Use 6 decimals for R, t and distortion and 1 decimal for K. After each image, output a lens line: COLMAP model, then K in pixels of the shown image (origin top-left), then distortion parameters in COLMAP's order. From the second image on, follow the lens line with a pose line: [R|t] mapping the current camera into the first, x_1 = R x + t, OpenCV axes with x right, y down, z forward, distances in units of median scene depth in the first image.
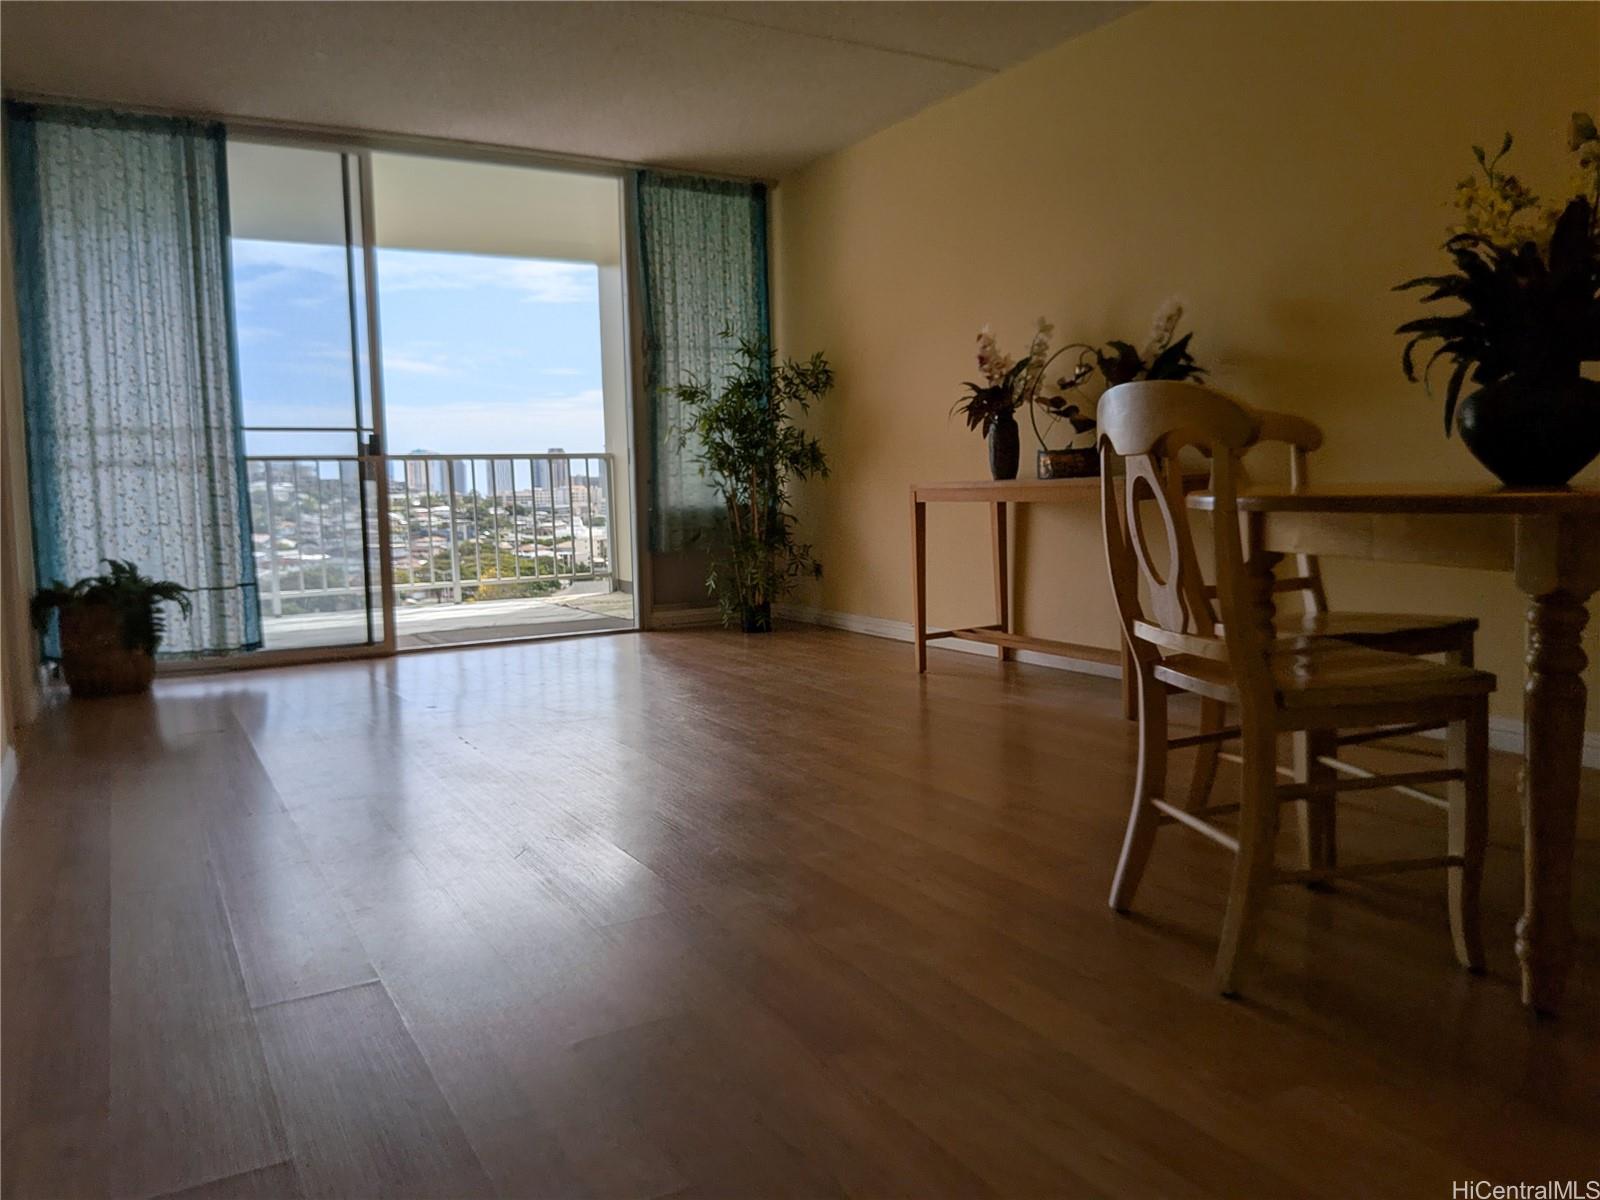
lens RADIAL K [[1100.5, 0, 805.2], [0, 1100.5, 588.3], [0, 0, 1]] dist [0.027695, -0.084093]
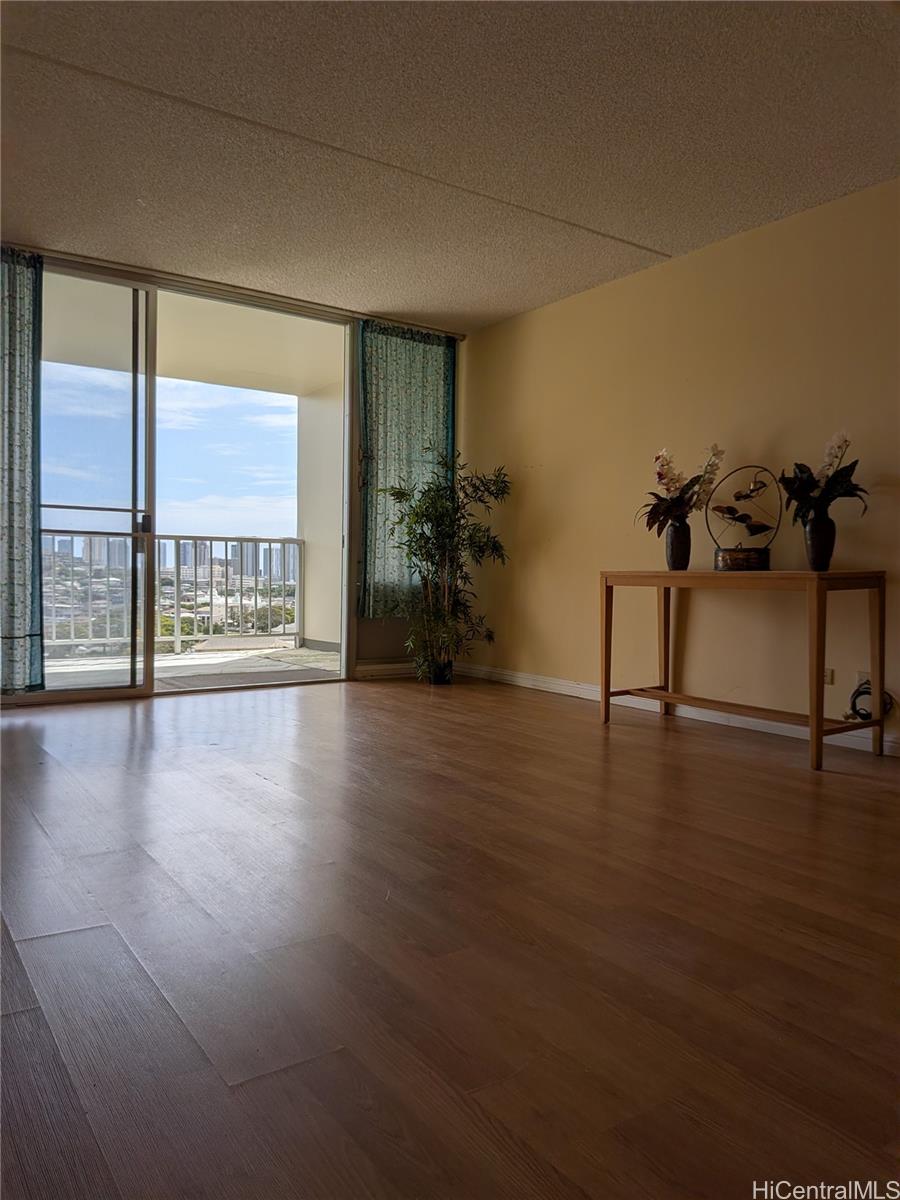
lens RADIAL K [[798.4, 0, 450.0], [0, 798.4, 600.0], [0, 0, 1]] dist [0.032255, -0.092993]
pose [[0.995881, 0.033554, 0.084239, -0.125402], [-0.028503, 0.997763, -0.060469, -0.001615], [-0.086079, 0.057819, 0.994609, 0.092100]]
